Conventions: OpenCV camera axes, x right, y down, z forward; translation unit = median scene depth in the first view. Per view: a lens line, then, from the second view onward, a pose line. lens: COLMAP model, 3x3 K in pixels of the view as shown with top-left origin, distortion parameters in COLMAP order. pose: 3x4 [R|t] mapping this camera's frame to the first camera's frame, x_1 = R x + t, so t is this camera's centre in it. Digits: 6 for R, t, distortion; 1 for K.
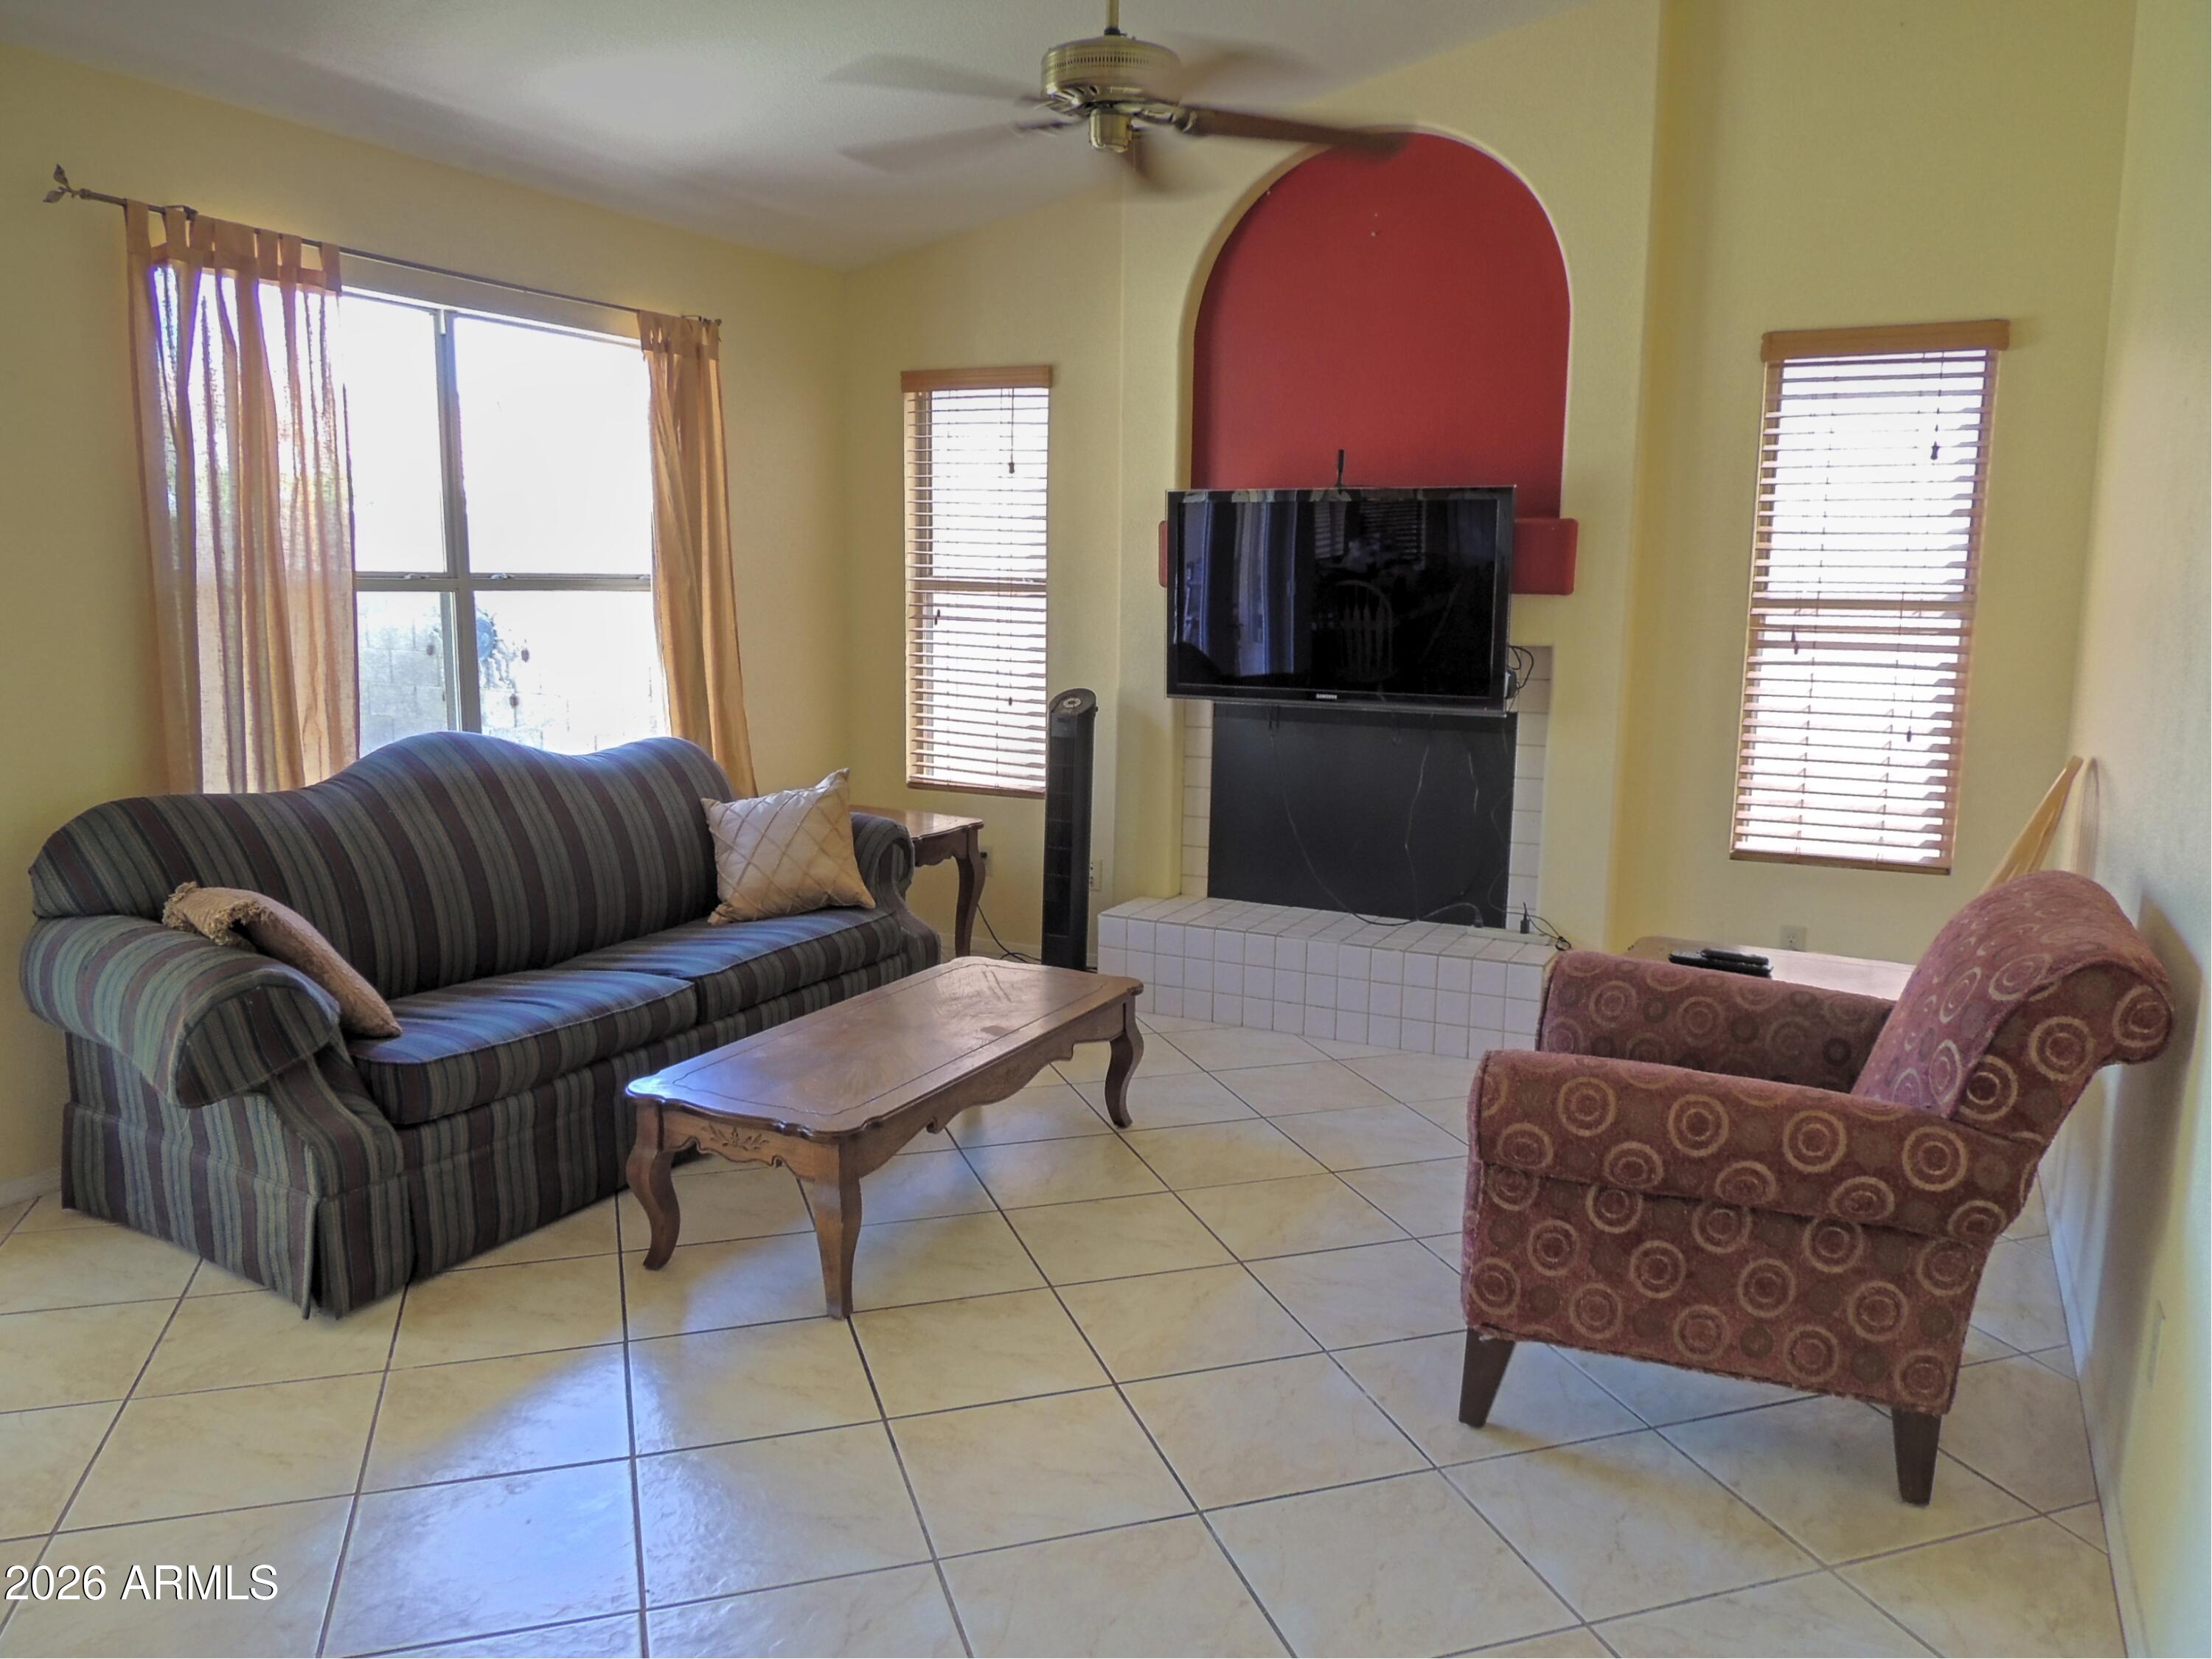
lens RADIAL K [[1553.2, 0, 1106.0], [0, 1553.2, 829.5], [0, 0, 1]] dist [-0.005324, -0.003339]
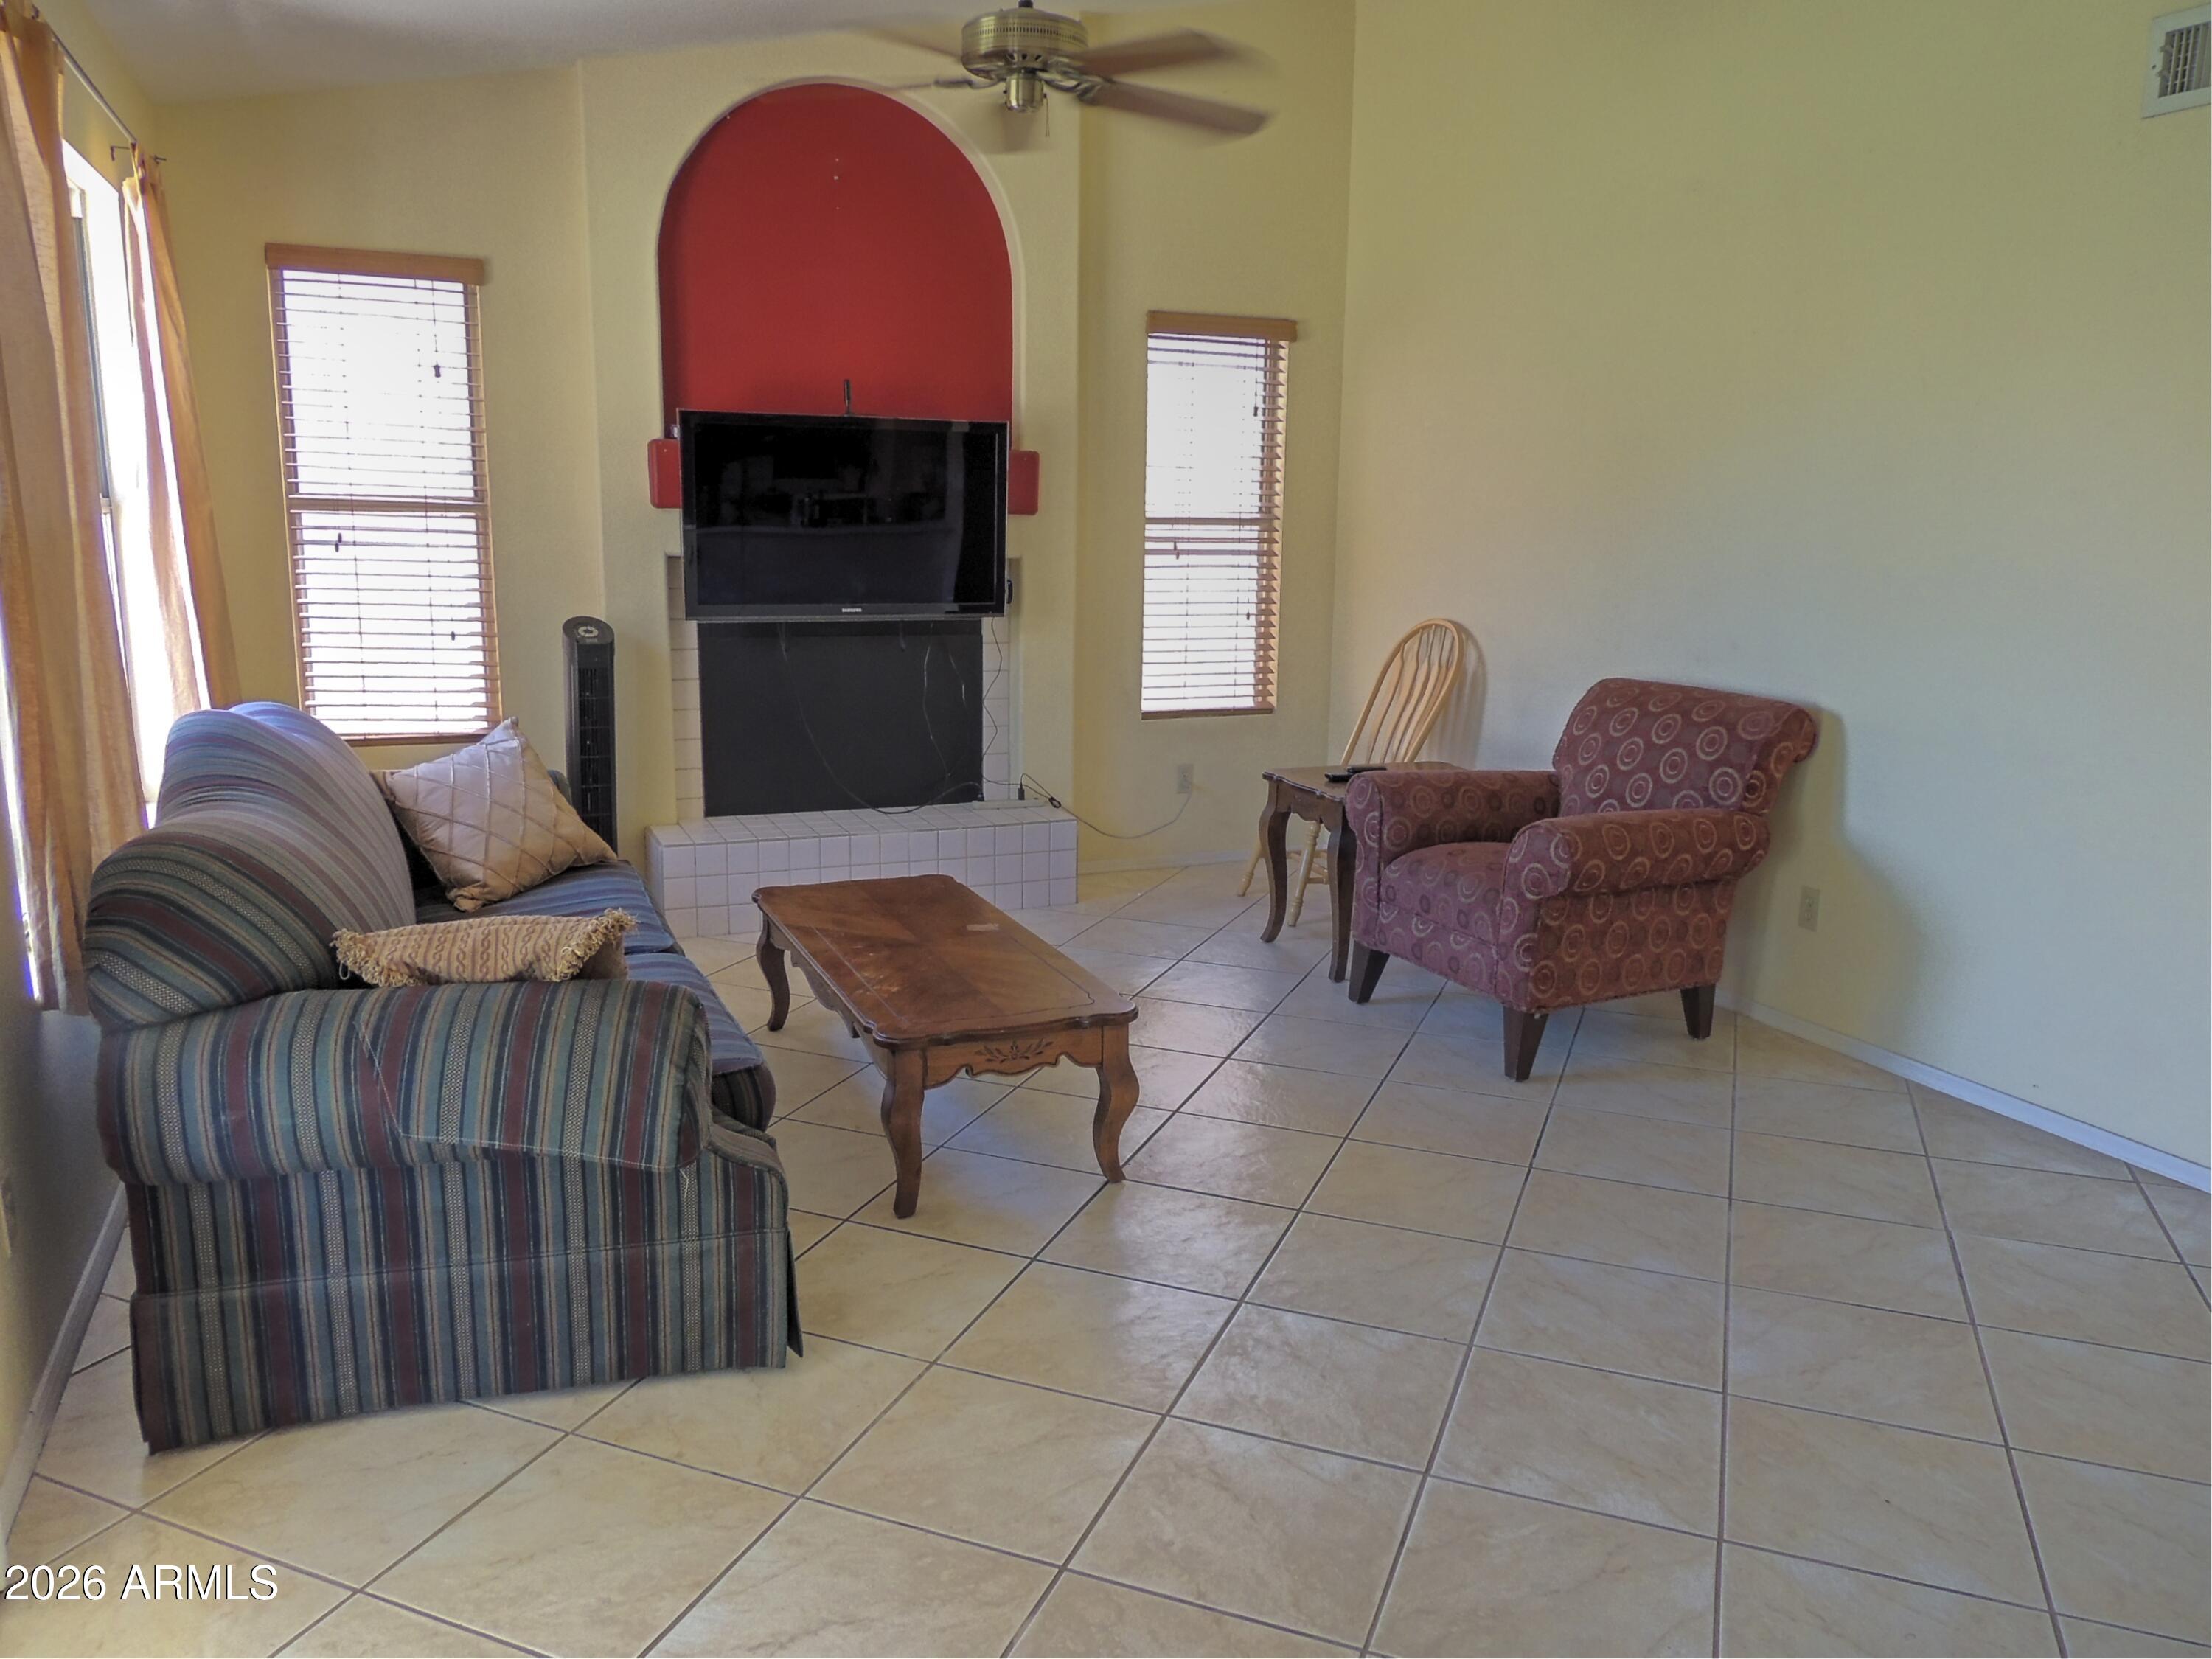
lens RADIAL K [[1560.7, 0, 1107.3], [0, 1560.7, 779.2], [0, 0, 1]] dist [-0.004680, -0.025556]
pose [[0.646093, -0.130460, 0.752027, -0.613844], [0.112213, 0.990813, 0.075478, -0.032913], [-0.754965, 0.035621, 0.654797, 0.170945]]
